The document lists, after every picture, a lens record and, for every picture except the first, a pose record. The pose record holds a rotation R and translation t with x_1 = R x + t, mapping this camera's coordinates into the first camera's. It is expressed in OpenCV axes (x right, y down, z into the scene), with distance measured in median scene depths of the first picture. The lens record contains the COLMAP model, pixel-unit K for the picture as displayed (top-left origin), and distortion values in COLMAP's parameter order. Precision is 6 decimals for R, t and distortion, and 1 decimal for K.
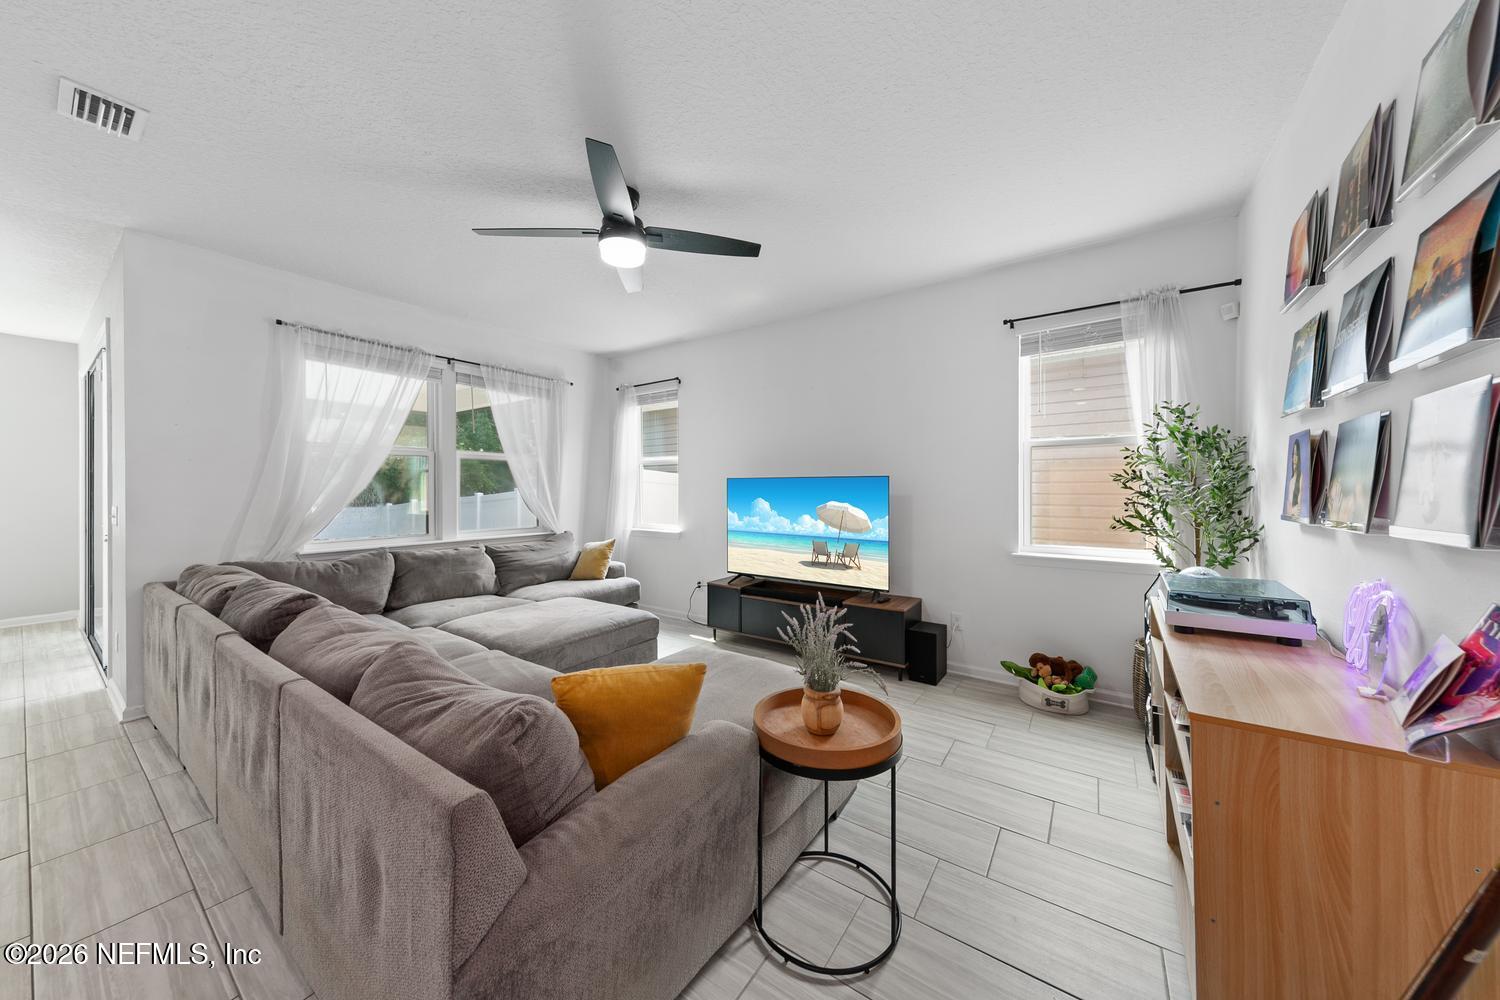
lens RADIAL K [[503.3, 0, 760.2], [0, 503.3, 492.9], [0, 0, 1]] dist [0.001903, 0.000063]
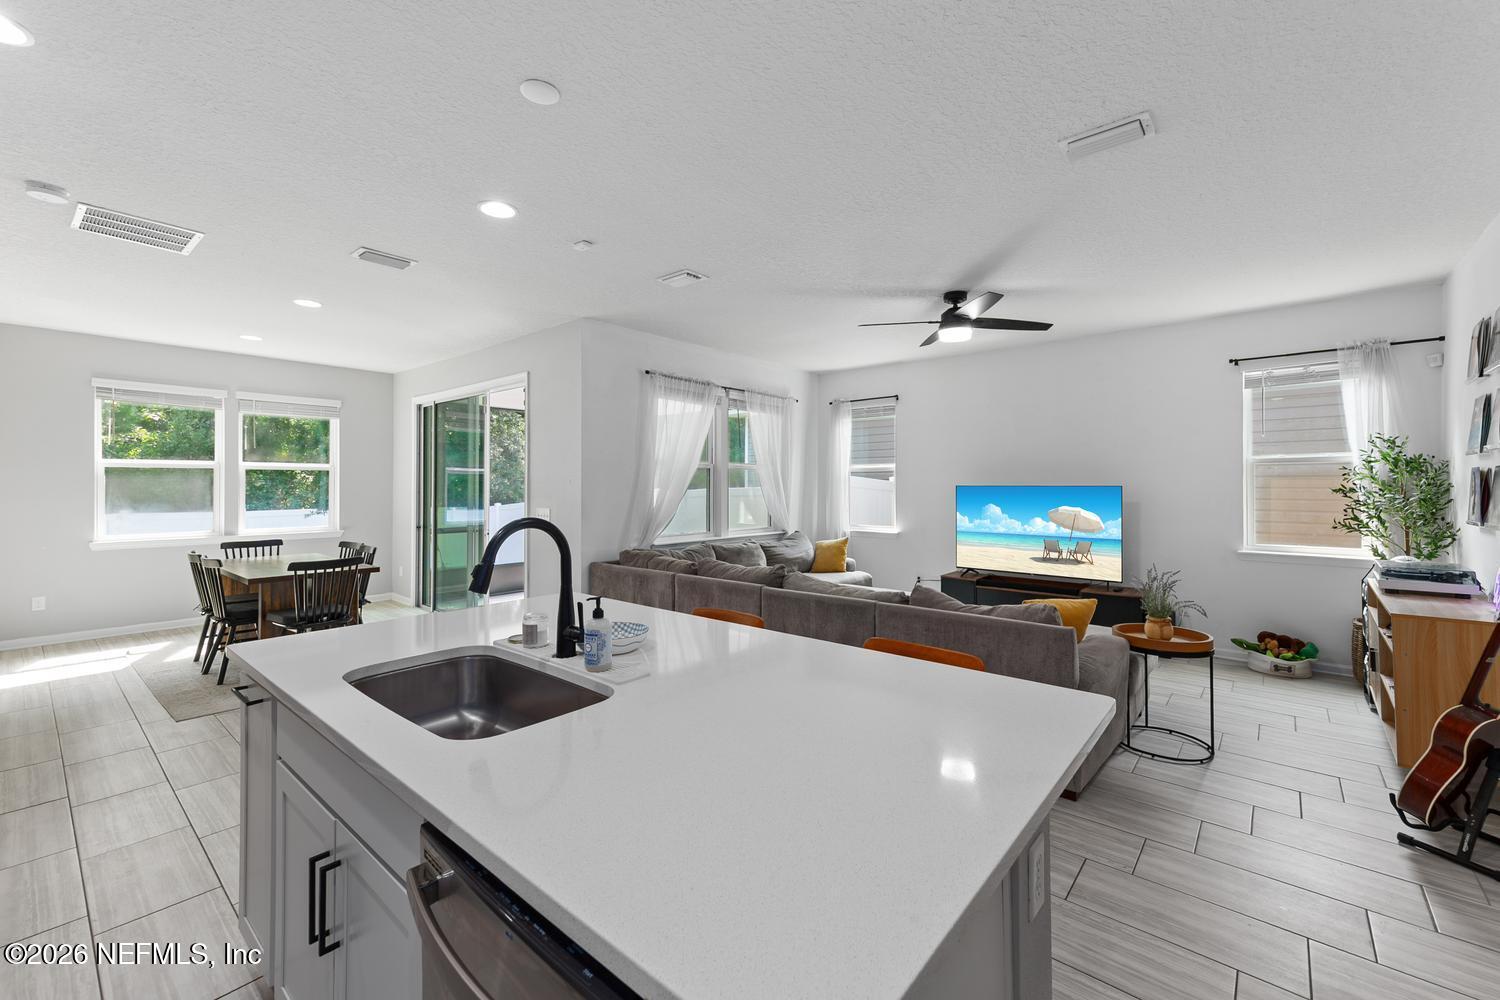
lens RADIAL K [[617.3, 0, 764.1], [0, 617.3, 483.5], [0, 0, 1]] dist [0.017919, 0.000578]
pose [[0.994901, 0.000834, -0.100851, -0.486861], [-0.001904, 0.999943, -0.010511, -0.024383], [0.100836, 0.010649, 0.994846, -0.616712]]
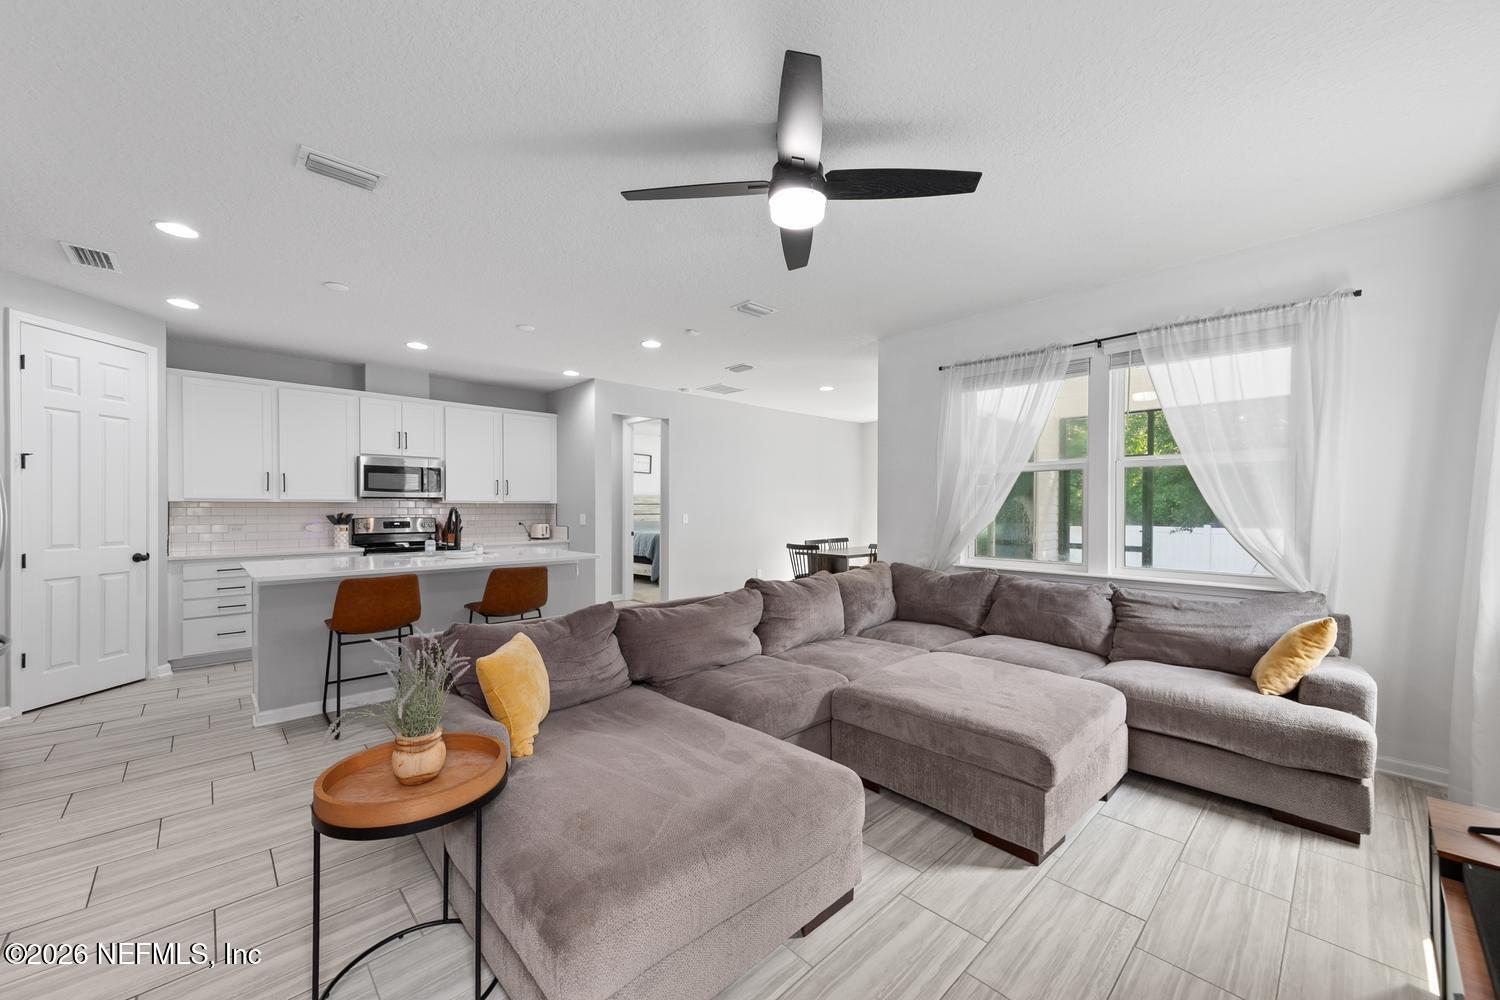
lens RADIAL K [[570.5, 0, 746.5], [0, 570.5, 509.1], [0, 0, 1]] dist [0.007889, 0.000118]
pose [[-0.220306, 0.005109, -0.975418, 0.476877], [-0.008338, 0.999940, 0.007121, -0.011930], [0.975395, 0.009702, -0.220250, 0.868190]]
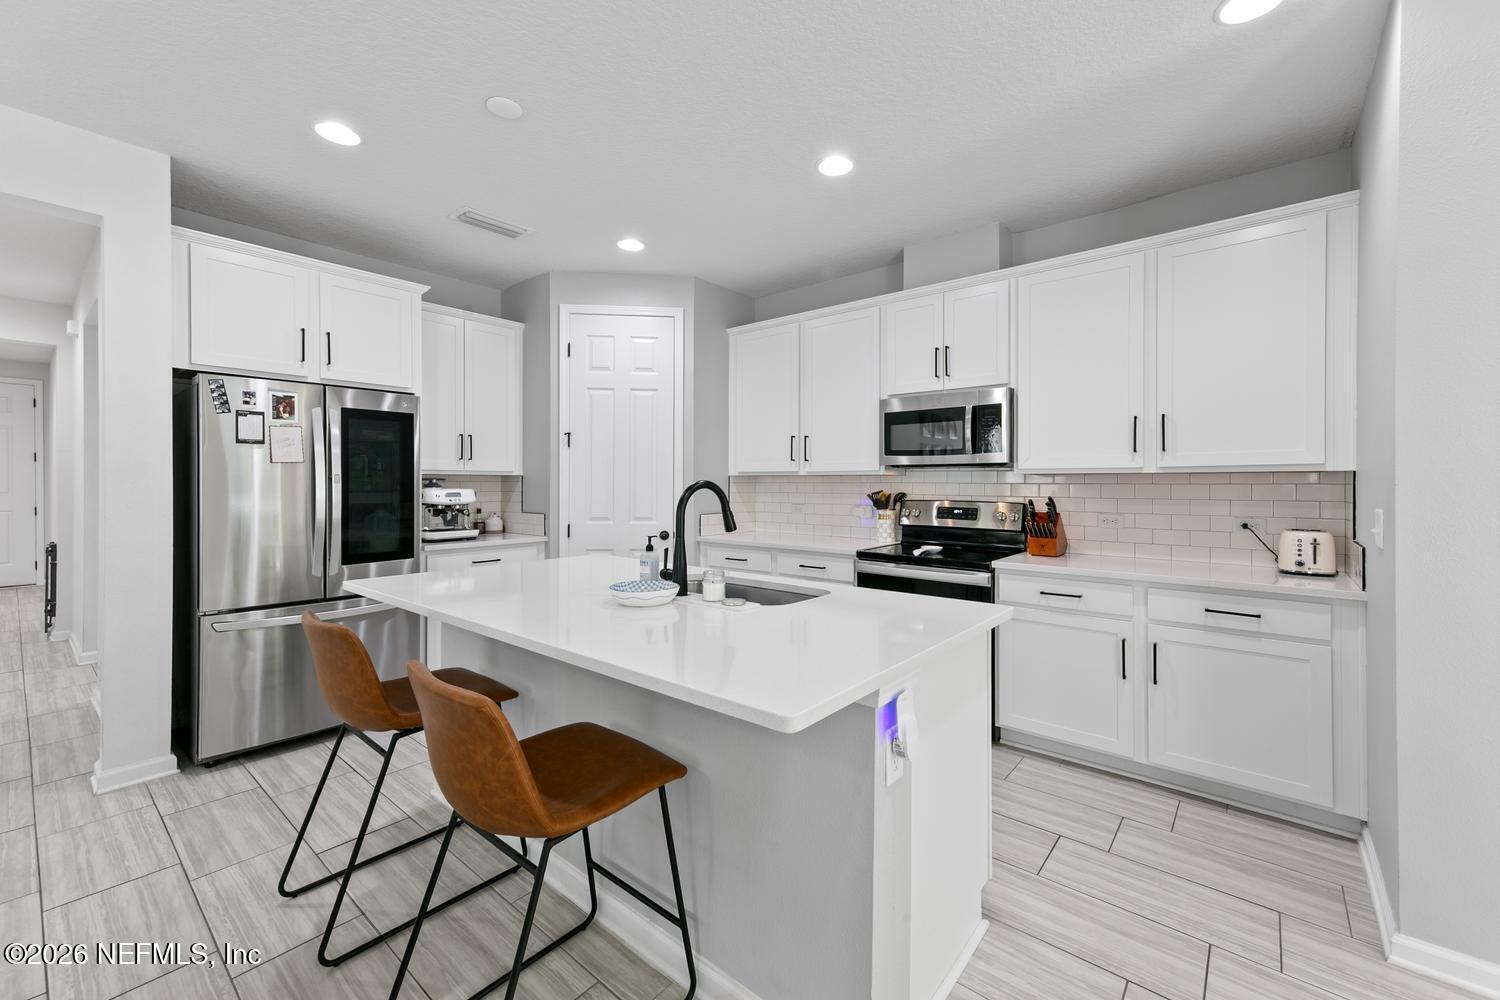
lens RADIAL K [[614.9, 0, 749.6], [0, 614.9, 480.2], [0, 0, 1]] dist [0.017070, 0.000006]
pose [[-0.994674, 0.001098, 0.103064, -0.822889], [0.001606, 0.999987, 0.004853, -0.005120], [-0.103057, 0.004992, -0.994663, 0.513970]]
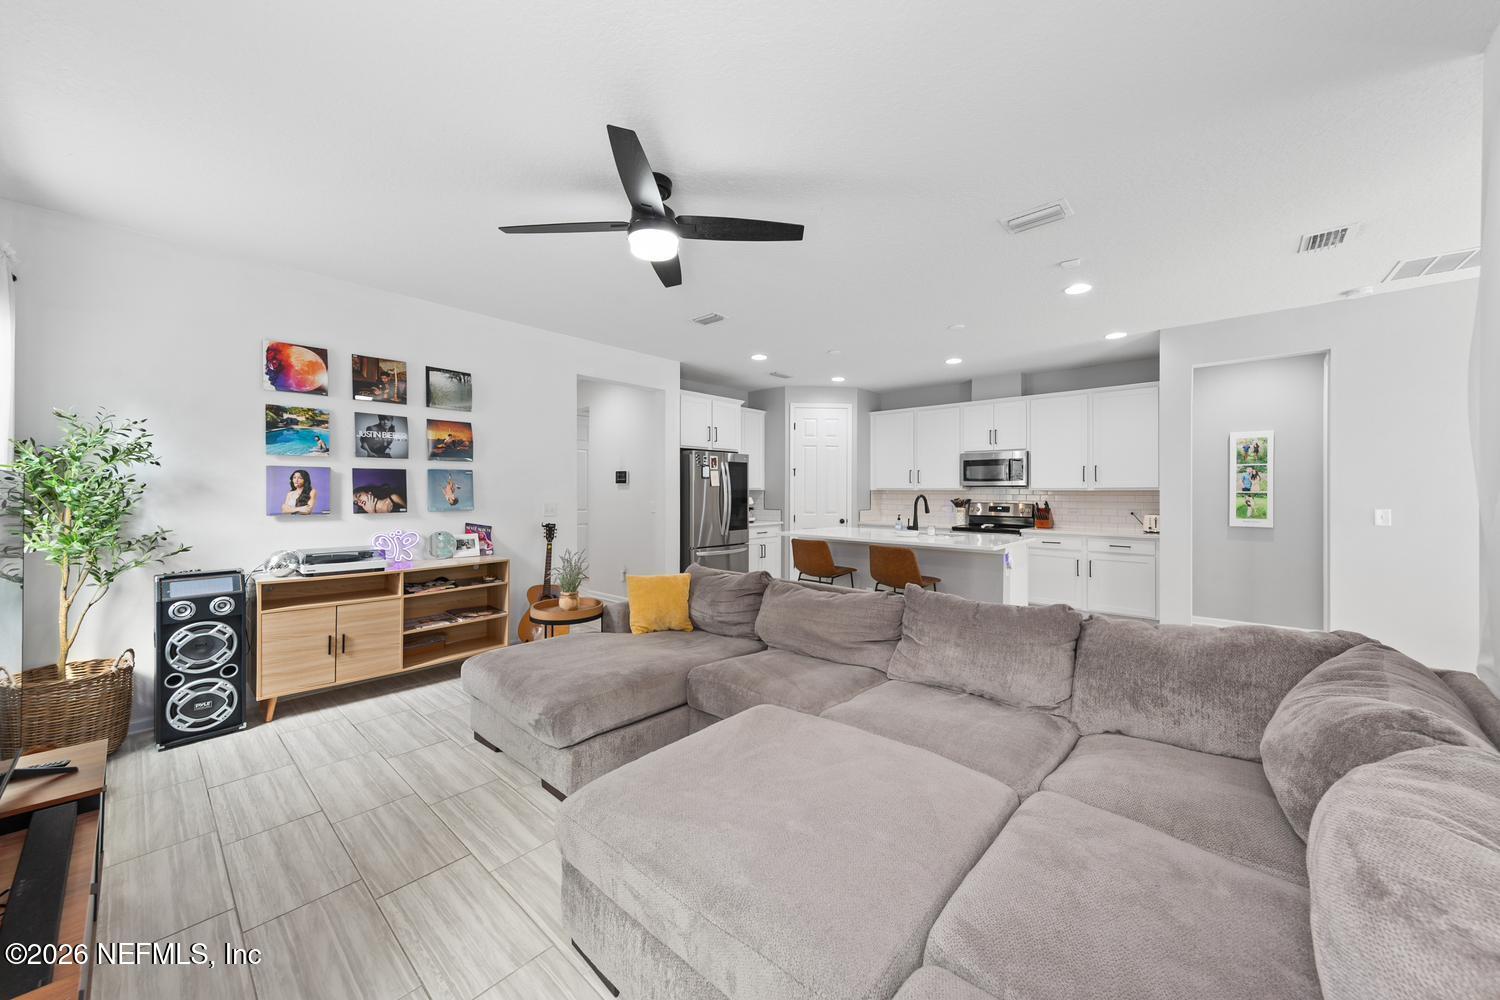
lens RADIAL K [[534.5, 0, 748.8], [0, 534.5, 490.2], [0, 0, 1]] dist [0.003223, -0.000055]
pose [[-0.991090, 0.000821, 0.133190, -0.414093], [0.001943, 0.999964, 0.008290, -0.028234], [-0.133178, 0.008475, -0.991056, 1.487104]]
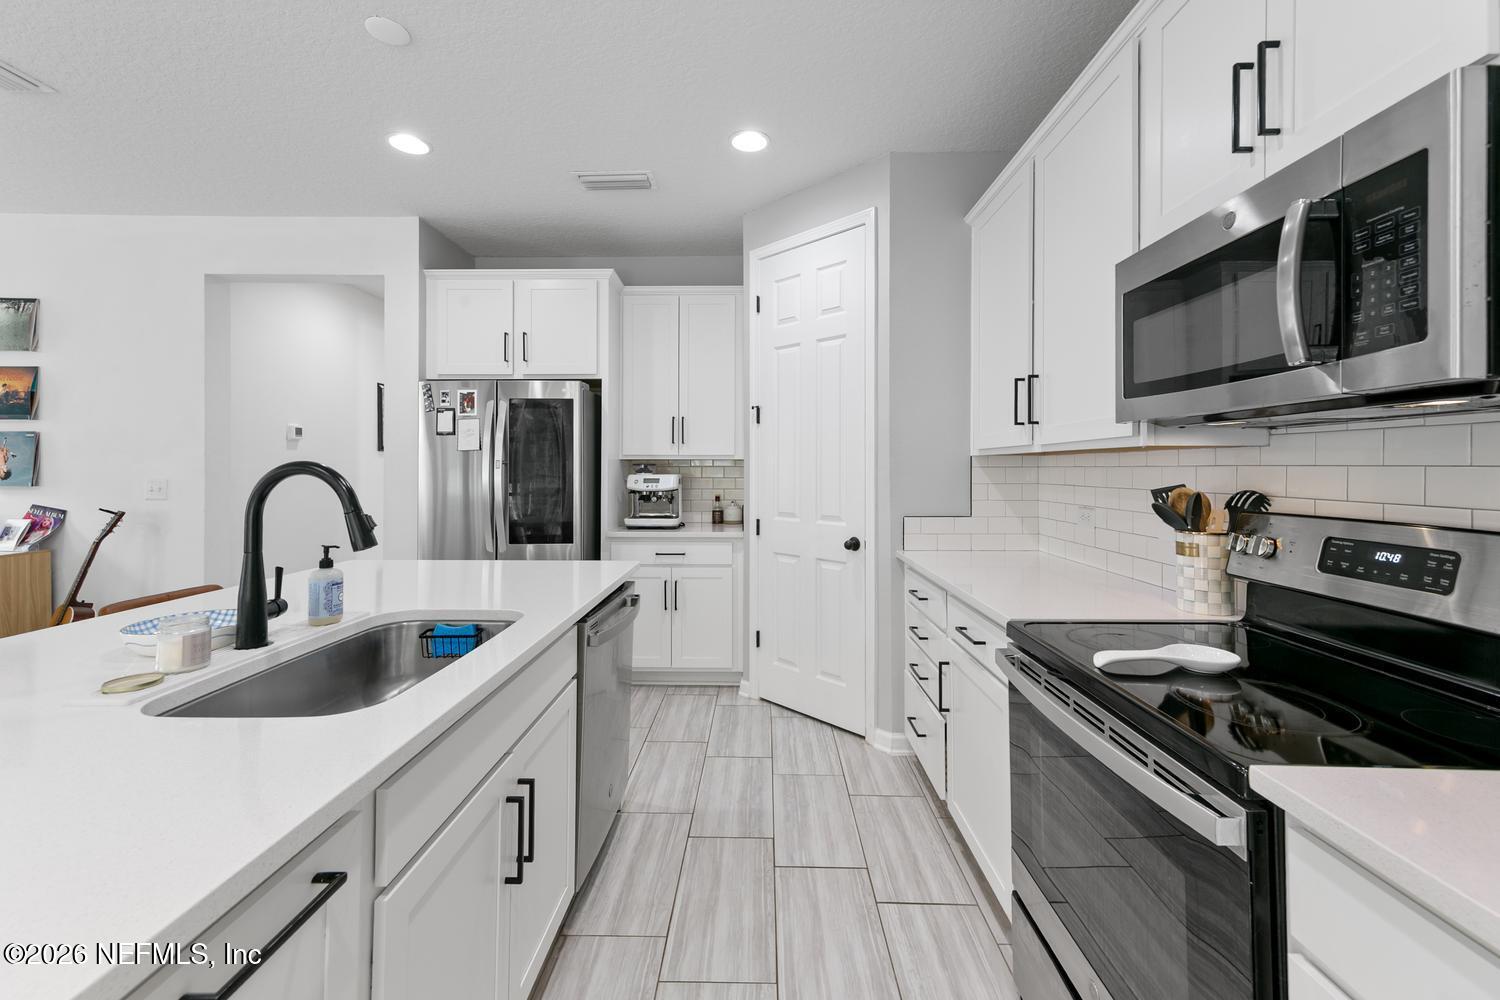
lens RADIAL K [[614.9, 0, 751.7], [0, 614.9, 465.1], [0, 0, 1]] dist [0.017070, 0.000006]
pose [[-0.546494, 0.006890, 0.837434, -1.189042], [0.007265, 0.999968, -0.003486, 0.004411], [-0.837431, 0.004179, -0.546527, -0.154903]]
